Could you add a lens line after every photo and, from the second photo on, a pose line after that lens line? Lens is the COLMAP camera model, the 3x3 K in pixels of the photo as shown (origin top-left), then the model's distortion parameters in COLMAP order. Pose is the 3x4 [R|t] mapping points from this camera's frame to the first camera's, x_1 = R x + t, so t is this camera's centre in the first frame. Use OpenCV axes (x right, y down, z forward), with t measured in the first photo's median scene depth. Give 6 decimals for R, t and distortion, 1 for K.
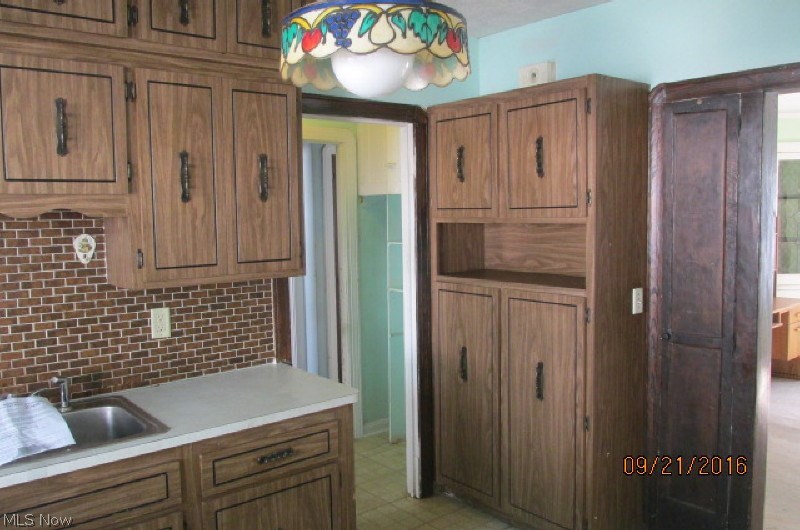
lens RADIAL K [[670.5, 0, 403.1], [0, 670.5, 266.5], [0, 0, 1]] dist [-0.027563, 0.004131]
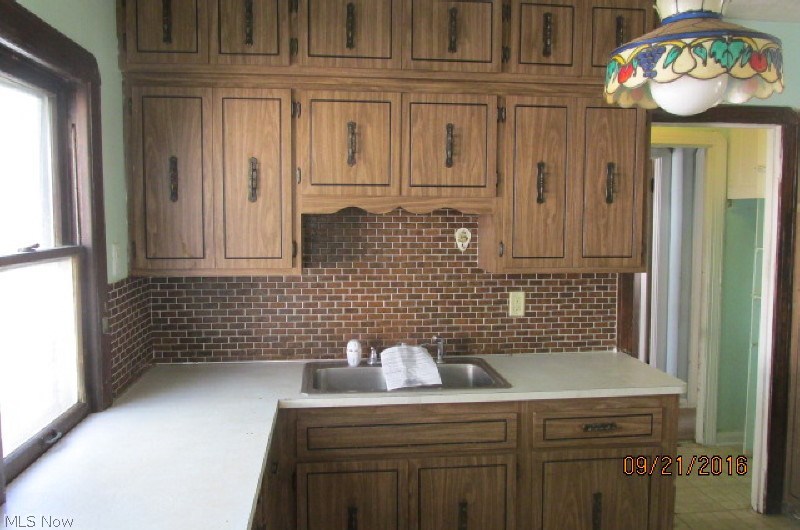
lens RADIAL K [[670.5, 0, 399.4], [0, 670.5, 264.4], [0, 0, 1]] dist [-0.027563, 0.004131]
pose [[0.840132, 0.060712, -0.538973, 0.118155], [-0.063026, 0.997911, 0.014166, 0.011503], [0.538708, 0.022068, 0.842204, -0.147956]]
